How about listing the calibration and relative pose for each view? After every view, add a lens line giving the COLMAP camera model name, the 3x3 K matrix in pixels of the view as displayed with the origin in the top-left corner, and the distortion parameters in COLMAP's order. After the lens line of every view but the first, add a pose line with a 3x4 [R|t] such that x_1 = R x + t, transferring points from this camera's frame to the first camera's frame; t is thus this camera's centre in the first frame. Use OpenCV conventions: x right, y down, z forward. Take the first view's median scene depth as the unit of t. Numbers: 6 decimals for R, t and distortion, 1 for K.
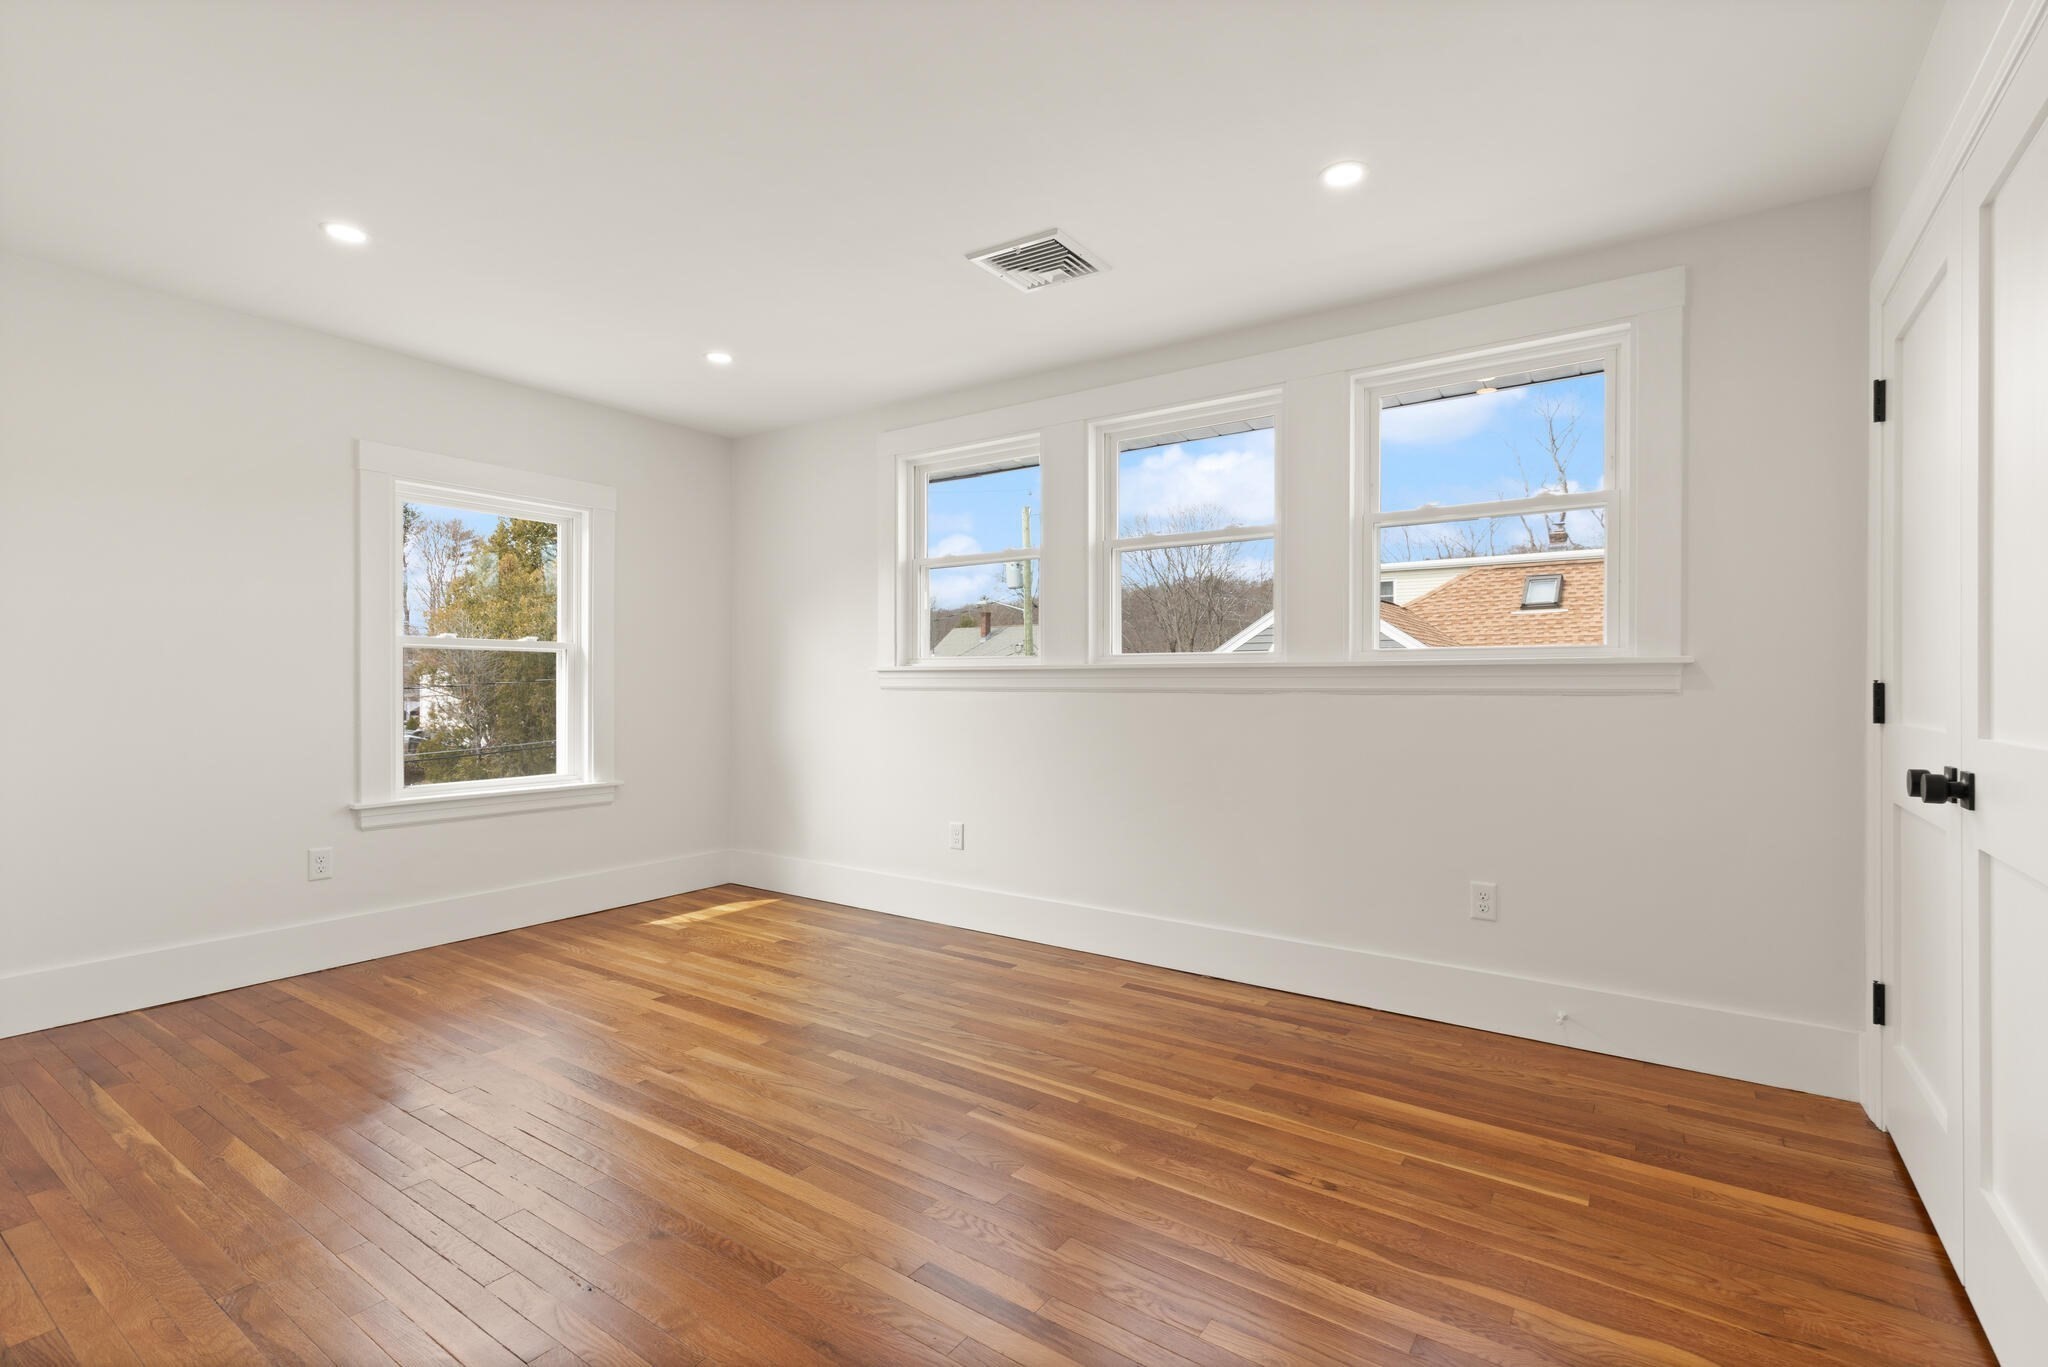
lens RADIAL K [[931.3, 0, 1026.8], [0, 931.3, 677.1], [0, 0, 1]] dist [0.004832, -0.000333]
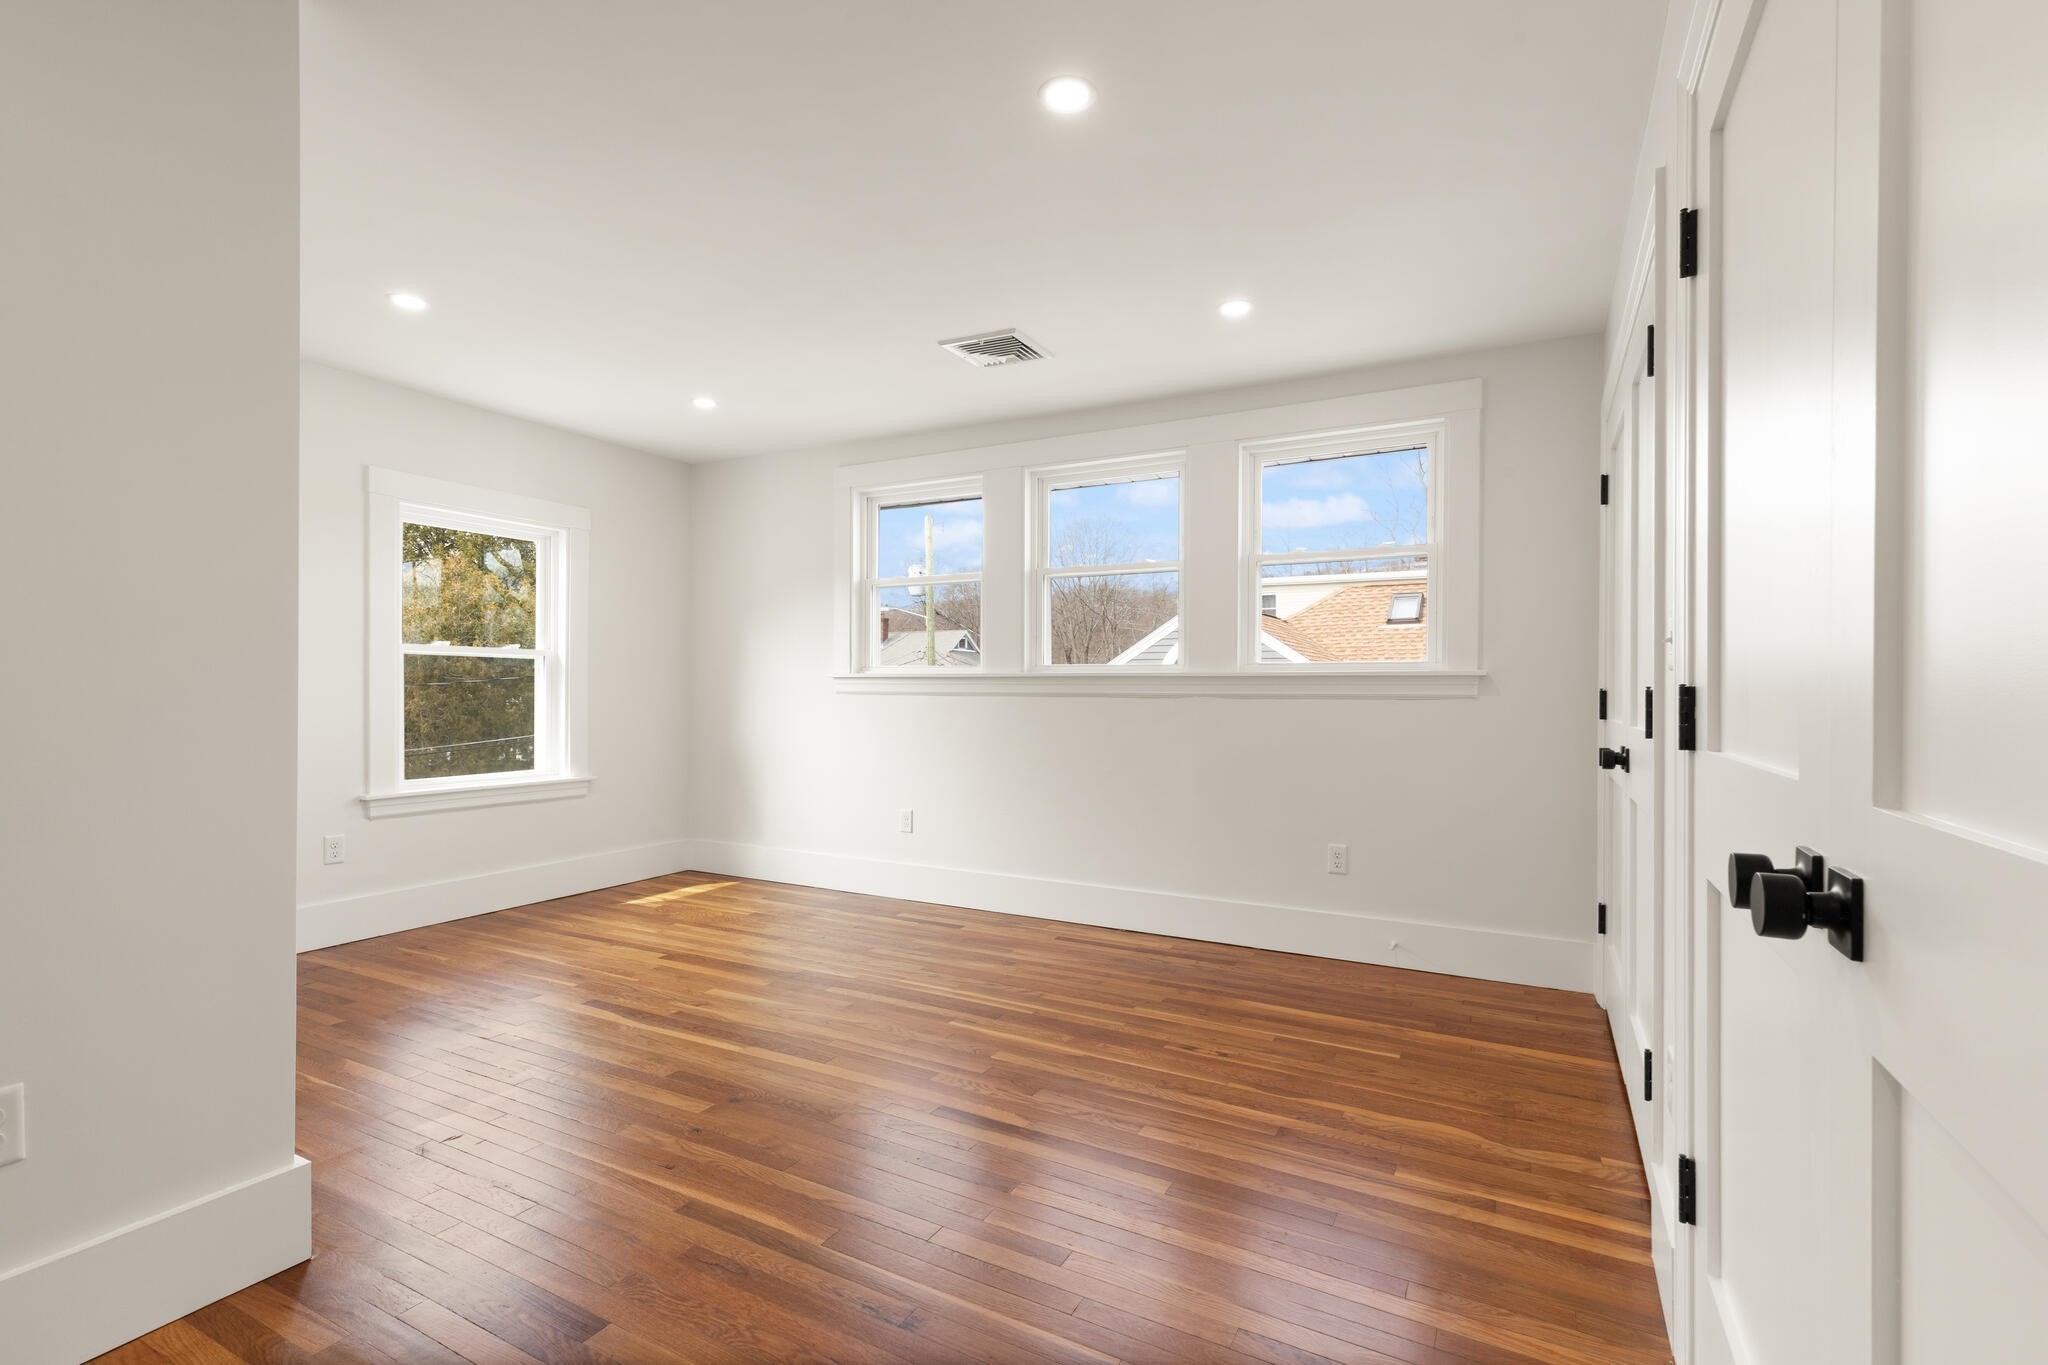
lens RADIAL K [[922.3, 0, 1025.4], [0, 922.3, 680.2], [0, 0, 1]] dist [0.006954, -0.000419]
pose [[0.994026, 0.005318, 0.109015, -0.070971], [-0.004959, 0.999981, -0.003561, -0.000212], [-0.109032, 0.002999, 0.994034, -0.198100]]
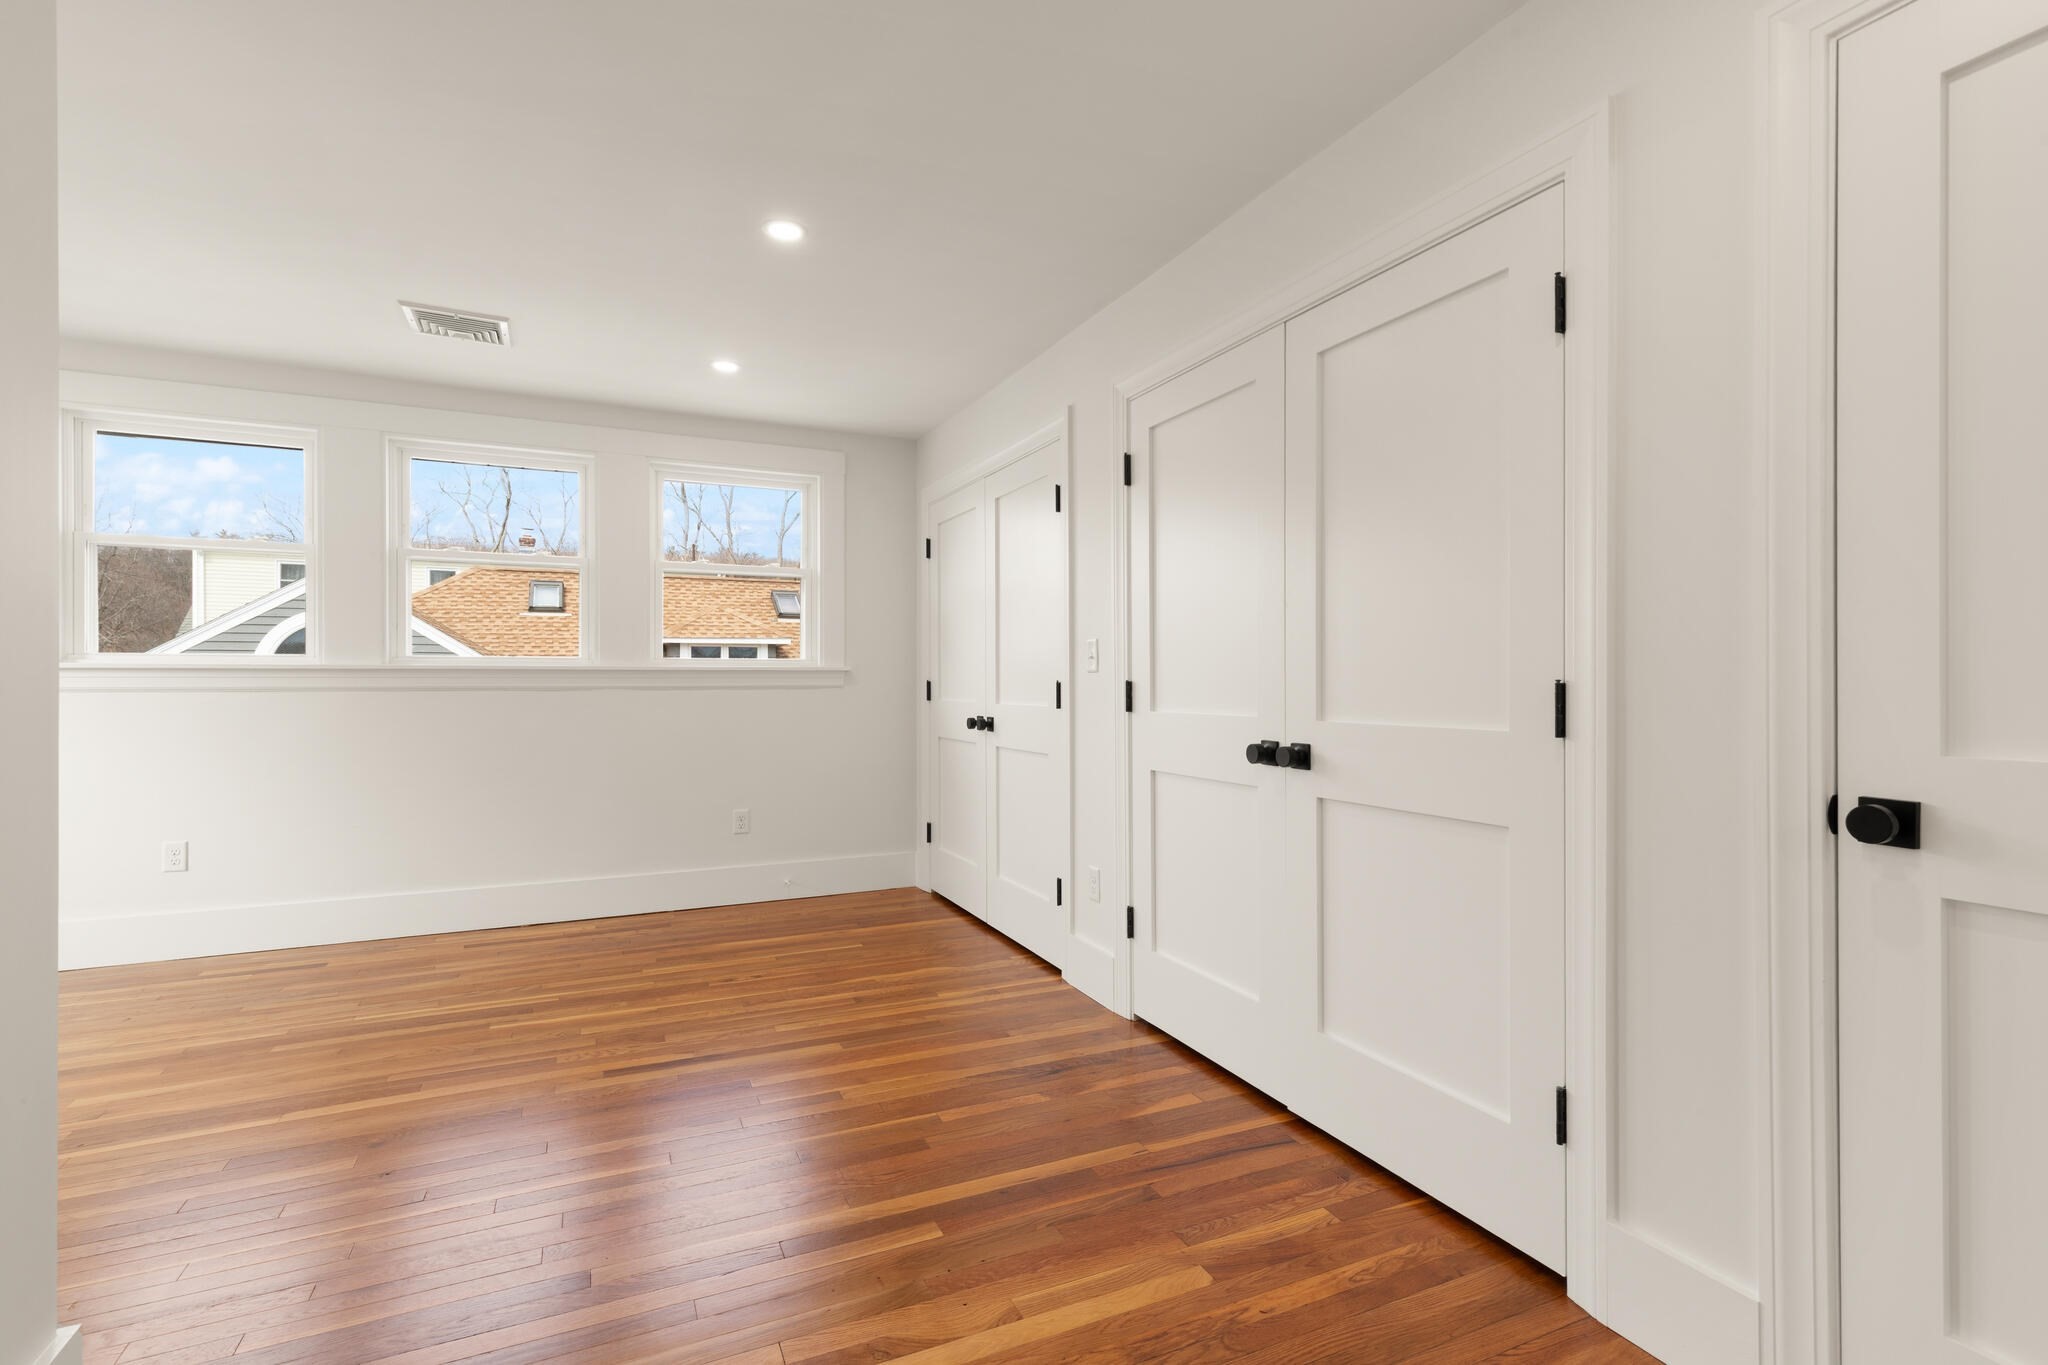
lens RADIAL K [[938.4, 0, 1013.0], [0, 938.4, 658.4], [0, 0, 1]] dist [-0.001183, -0.000266]
pose [[0.515313, 0.018120, 0.856810, -0.561103], [-0.004507, 0.999820, -0.018435, -0.005358], [-0.856990, 0.005638, 0.515302, -0.179046]]
